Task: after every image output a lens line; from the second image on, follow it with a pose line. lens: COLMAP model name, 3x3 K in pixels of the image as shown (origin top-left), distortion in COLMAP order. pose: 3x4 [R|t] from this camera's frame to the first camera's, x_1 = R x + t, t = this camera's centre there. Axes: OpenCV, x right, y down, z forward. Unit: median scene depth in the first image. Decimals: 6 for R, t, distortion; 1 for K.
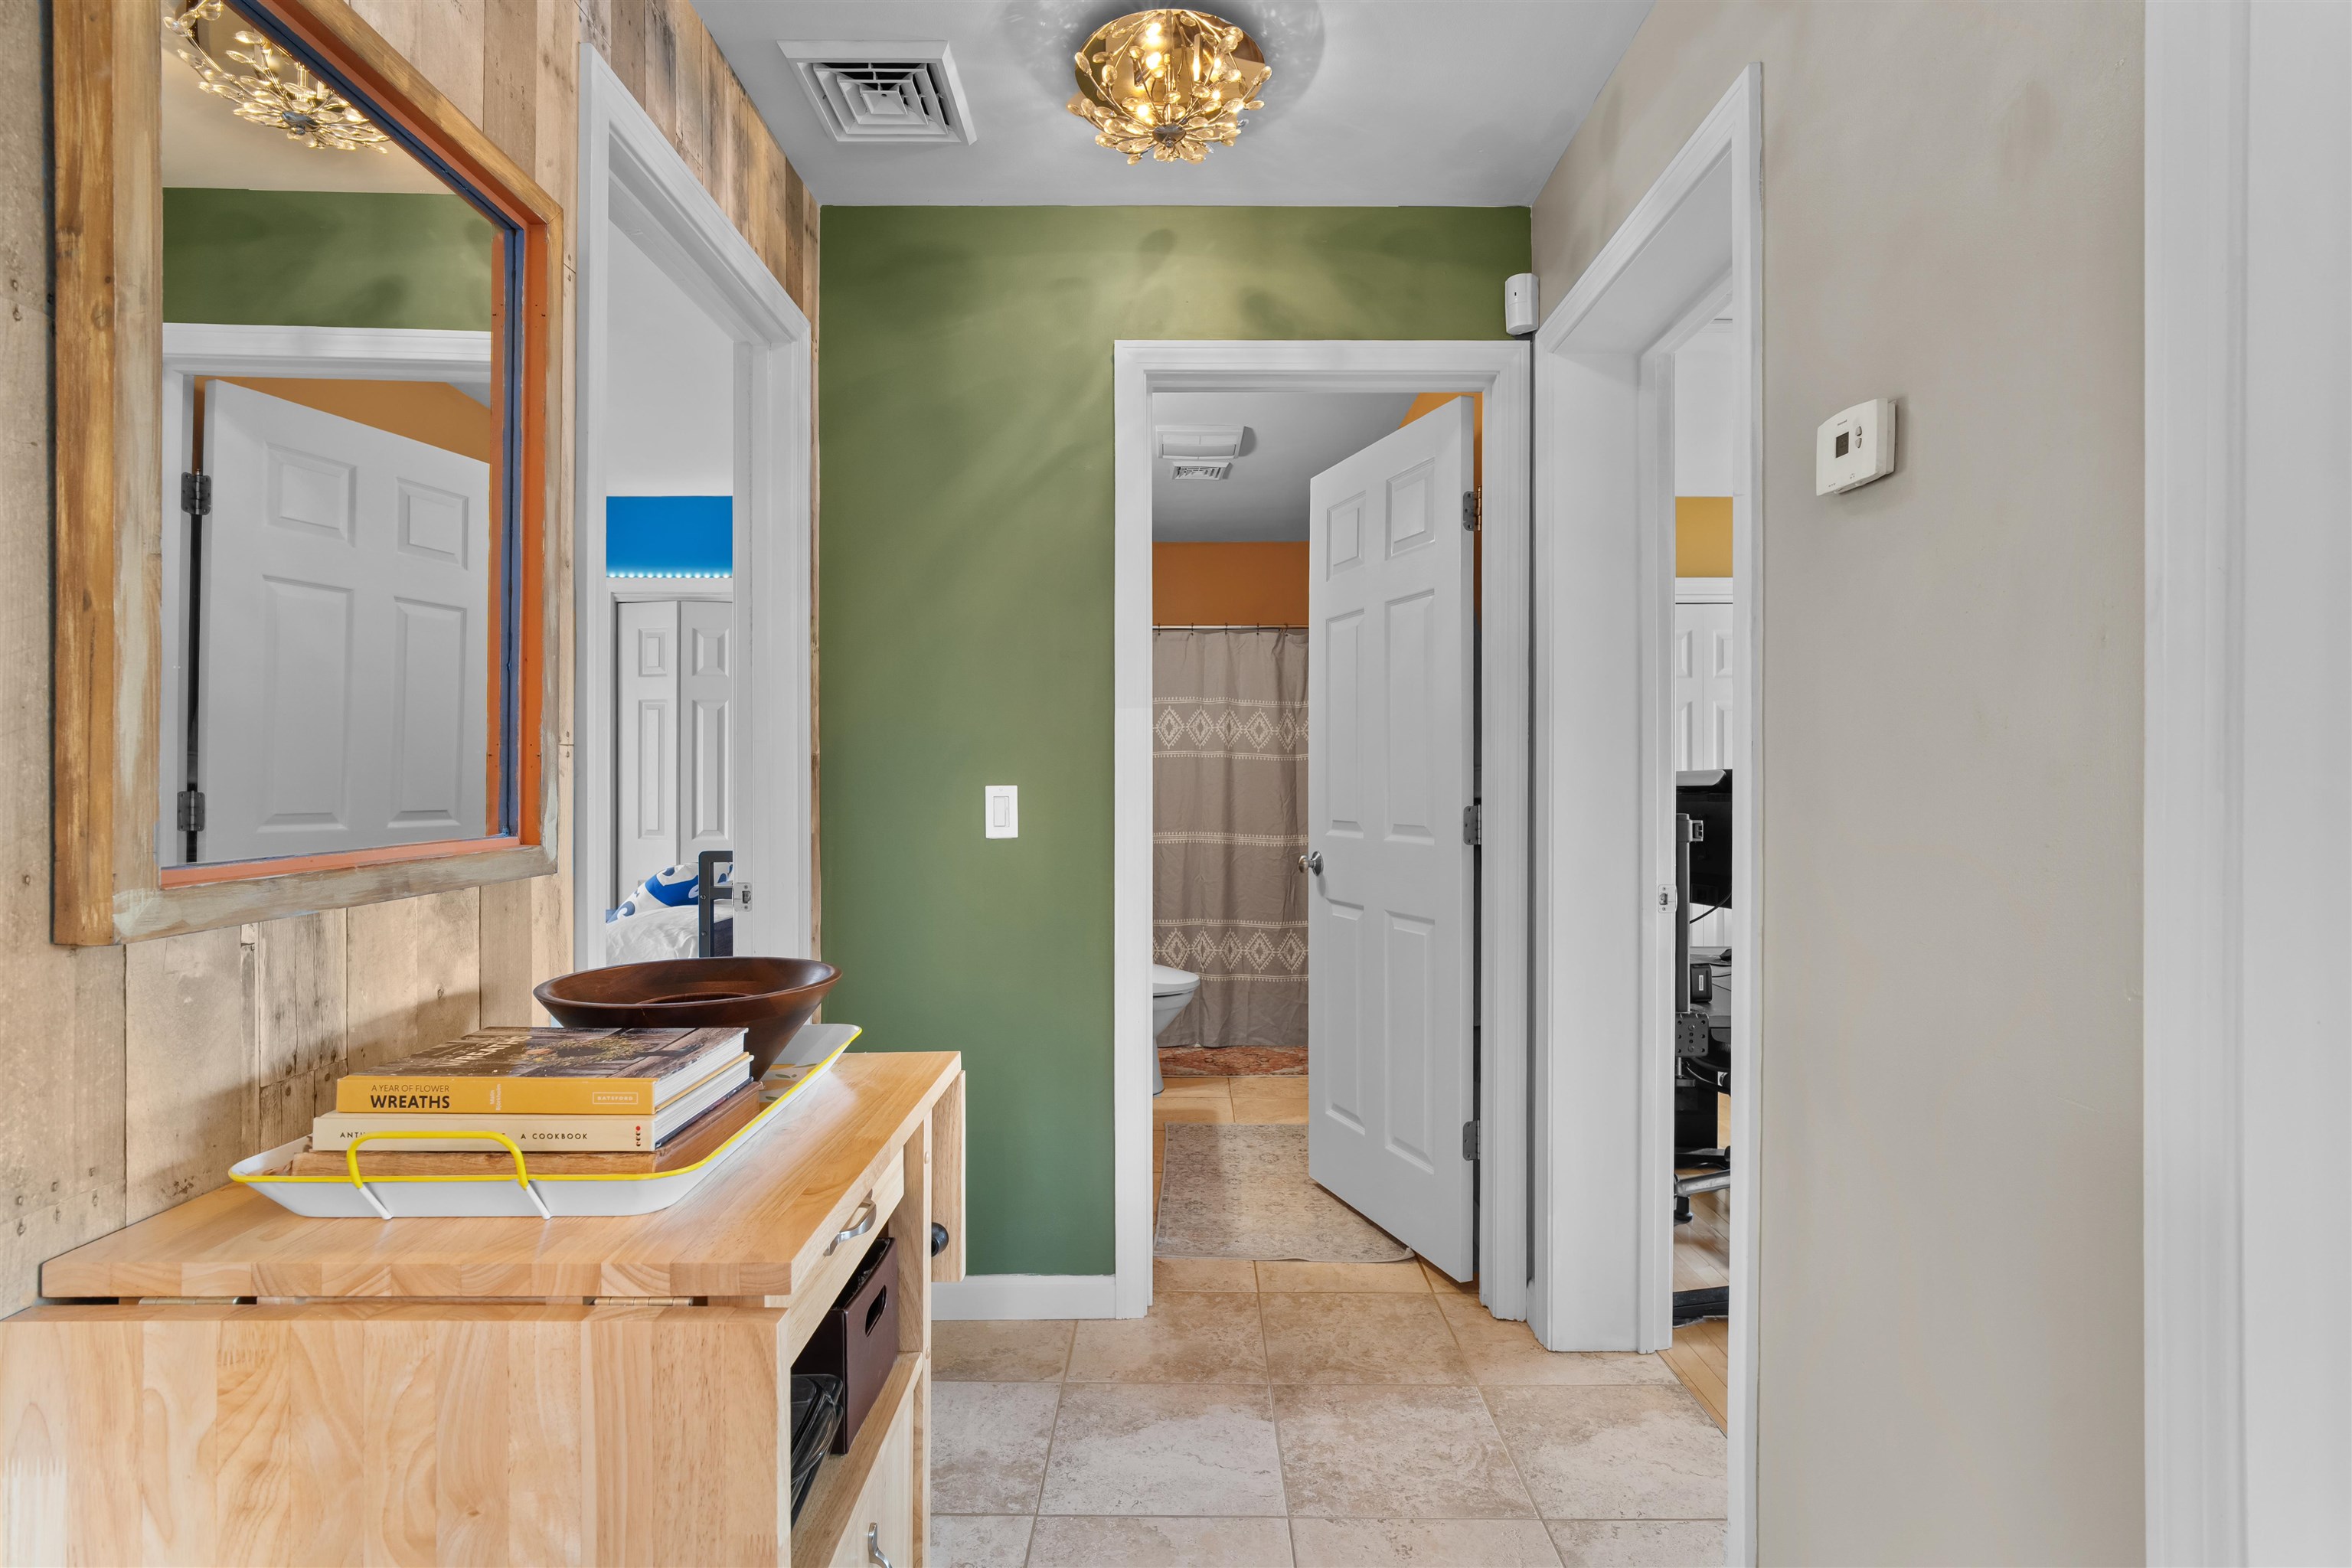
lens RADIAL K [[1119.6, 0, 1181.6], [0, 1119.6, 788.1], [0, 0, 1]] dist [-0.018194, 0.008290]
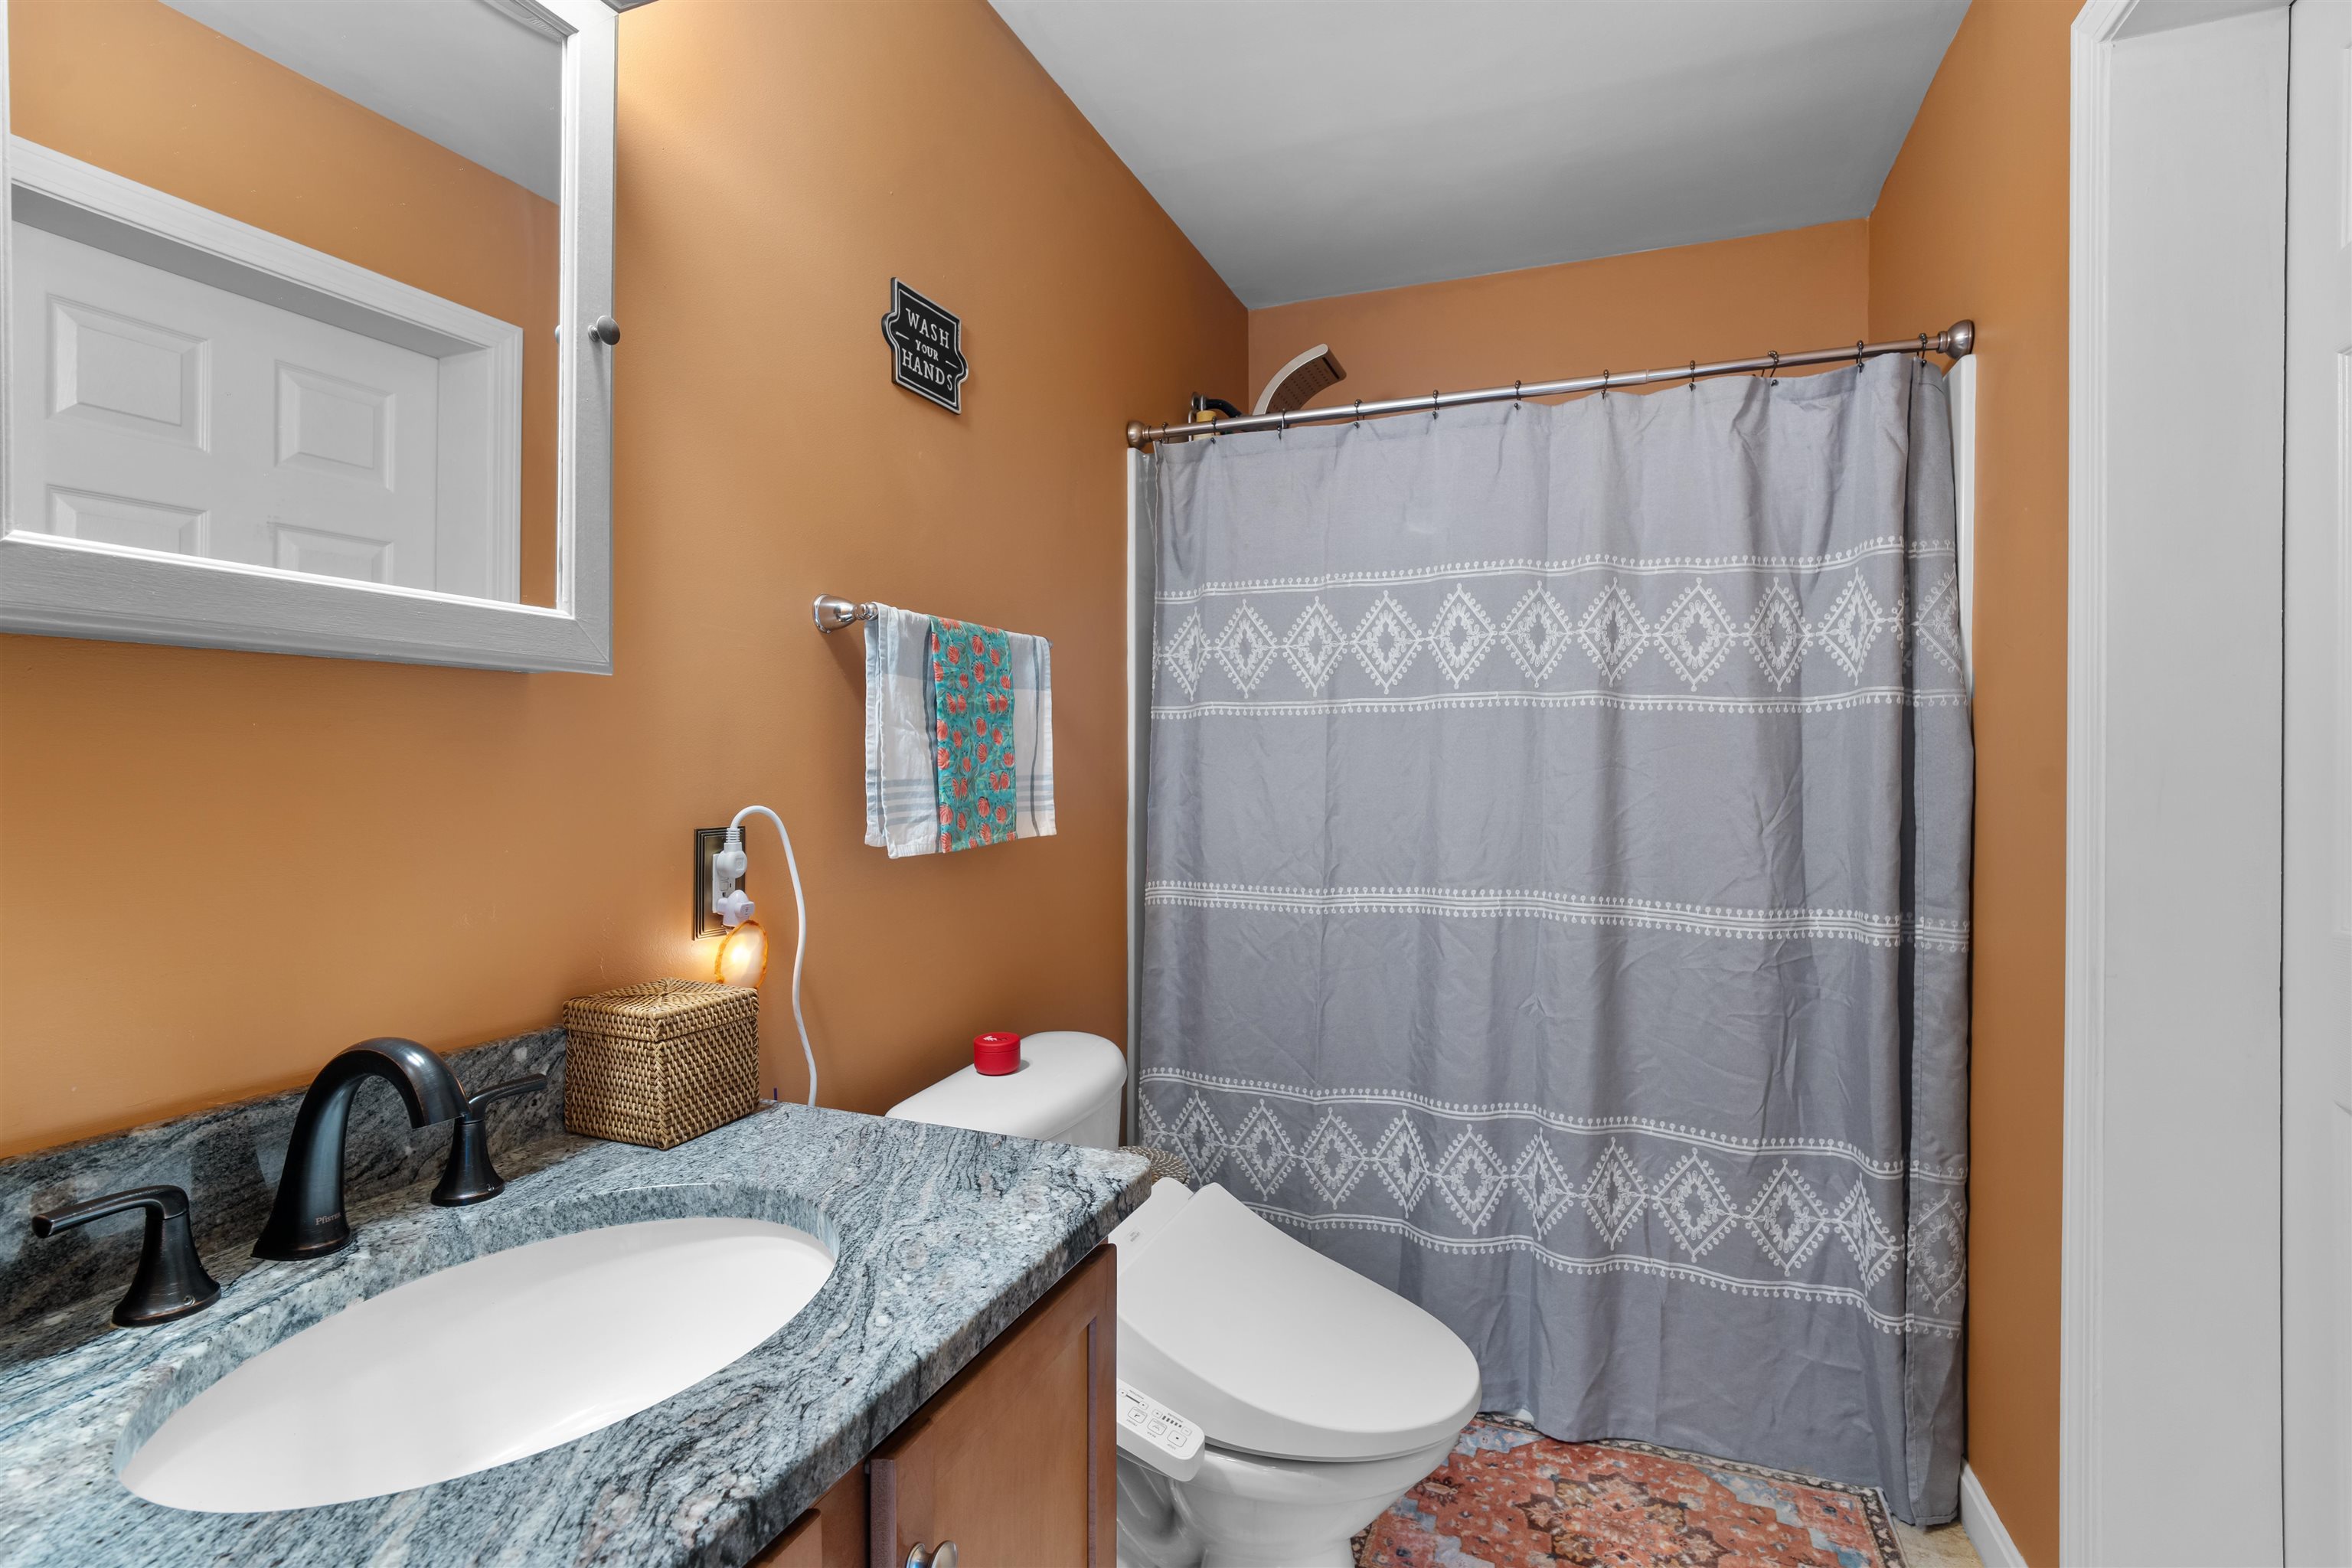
lens RADIAL K [[1119.6, 0, 1171.7], [0, 1119.6, 770.0], [0, 0, 1]] dist [-0.018194, 0.008290]
pose [[0.933814, 0.003860, -0.357739, 0.038188], [-0.002649, 0.999989, 0.003875, -0.005909], [0.357750, -0.002671, 0.933814, 0.576650]]
